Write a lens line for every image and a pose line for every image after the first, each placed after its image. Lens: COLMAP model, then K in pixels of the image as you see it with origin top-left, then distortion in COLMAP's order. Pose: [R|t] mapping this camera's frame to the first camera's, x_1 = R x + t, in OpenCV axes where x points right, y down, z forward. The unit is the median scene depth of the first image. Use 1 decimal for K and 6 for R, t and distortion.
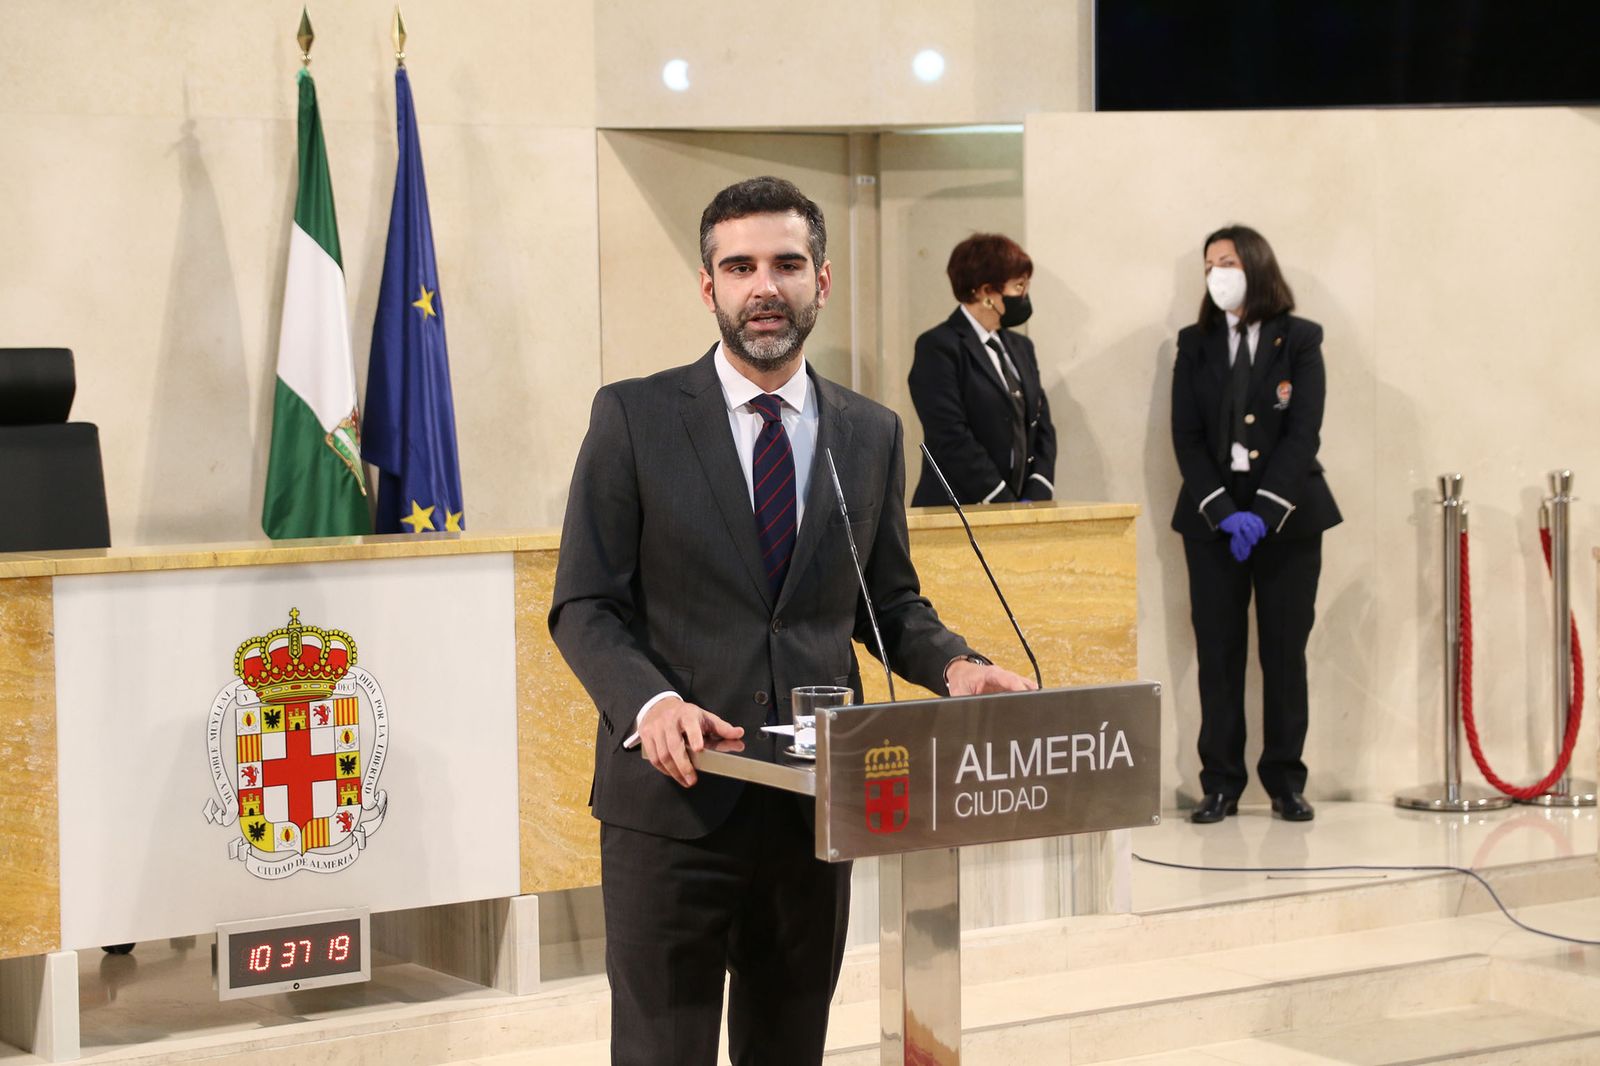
lens RADIAL K [[3412.8, 0, 799.0], [0, 3412.8, 550.8], [0, 0, 1]] dist [0.189401, 0.378602]
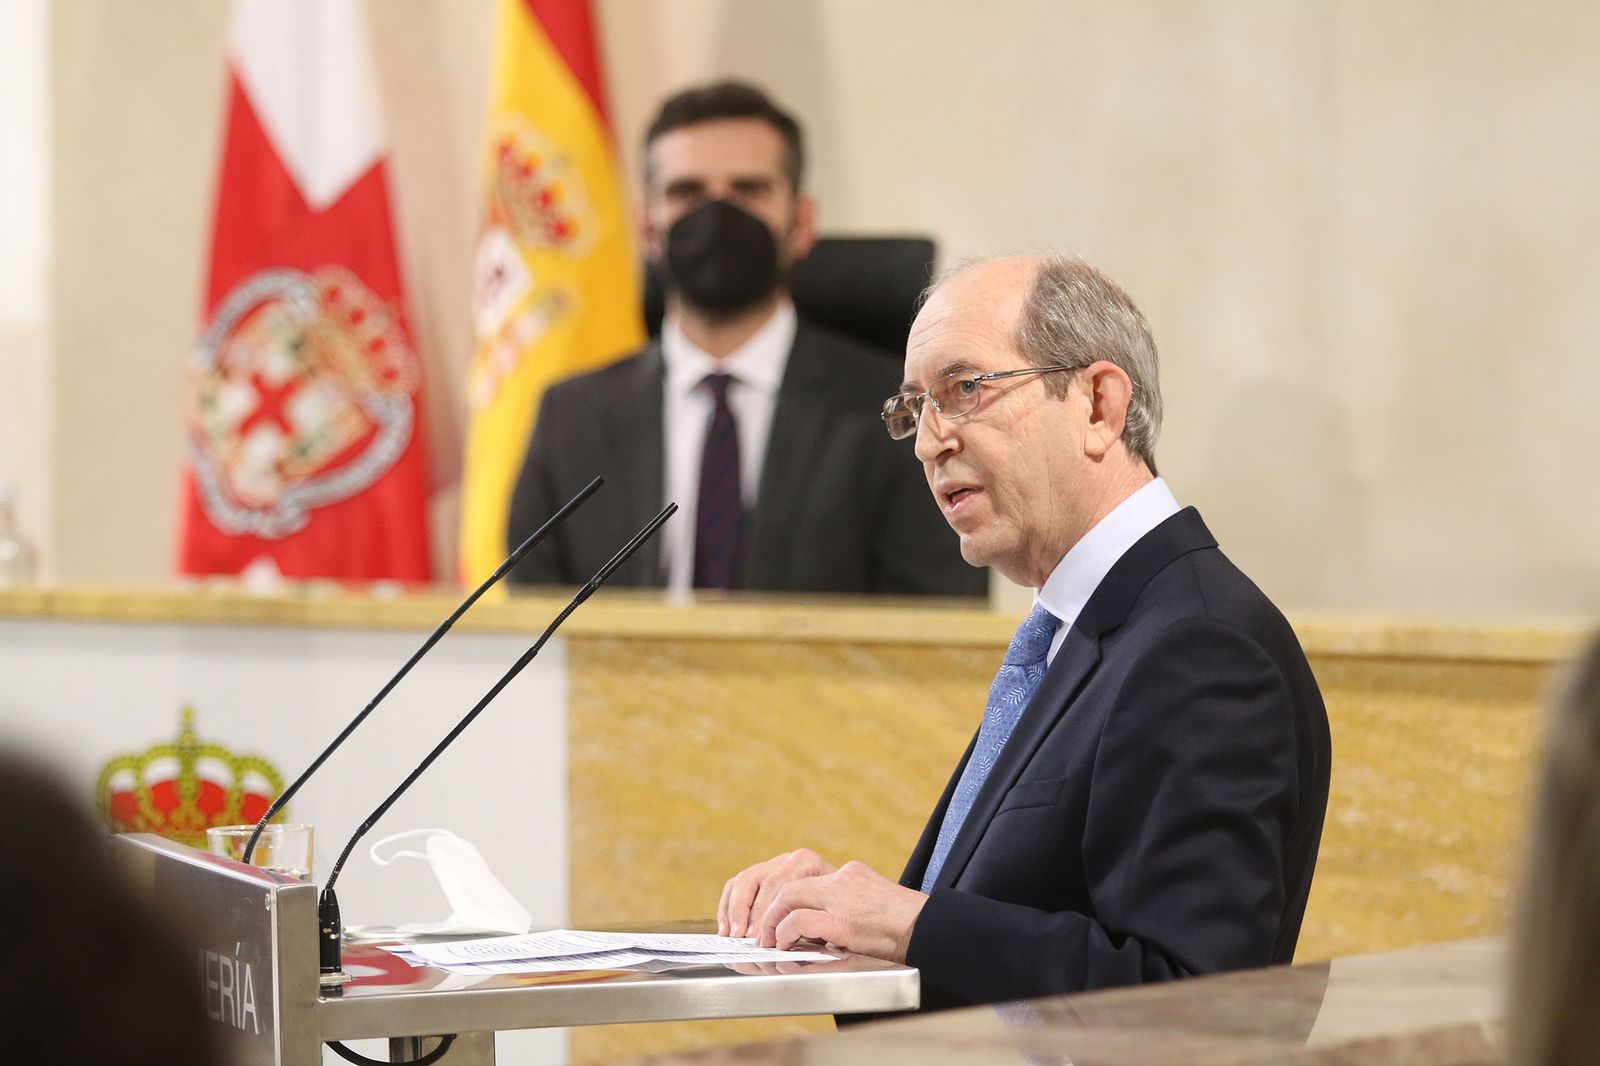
lens RADIAL K [[9605.7, 0, 800.0], [0, 9605.7, 533.0], [0, 0, 1]] dist [0.070879, 6.938044]
pose [[0.387699, 0.047983, -0.920536, 1.252874], [-0.063214, 0.997677, 0.025381, -0.053567], [0.919616, 0.048351, 0.389831, 0.500340]]
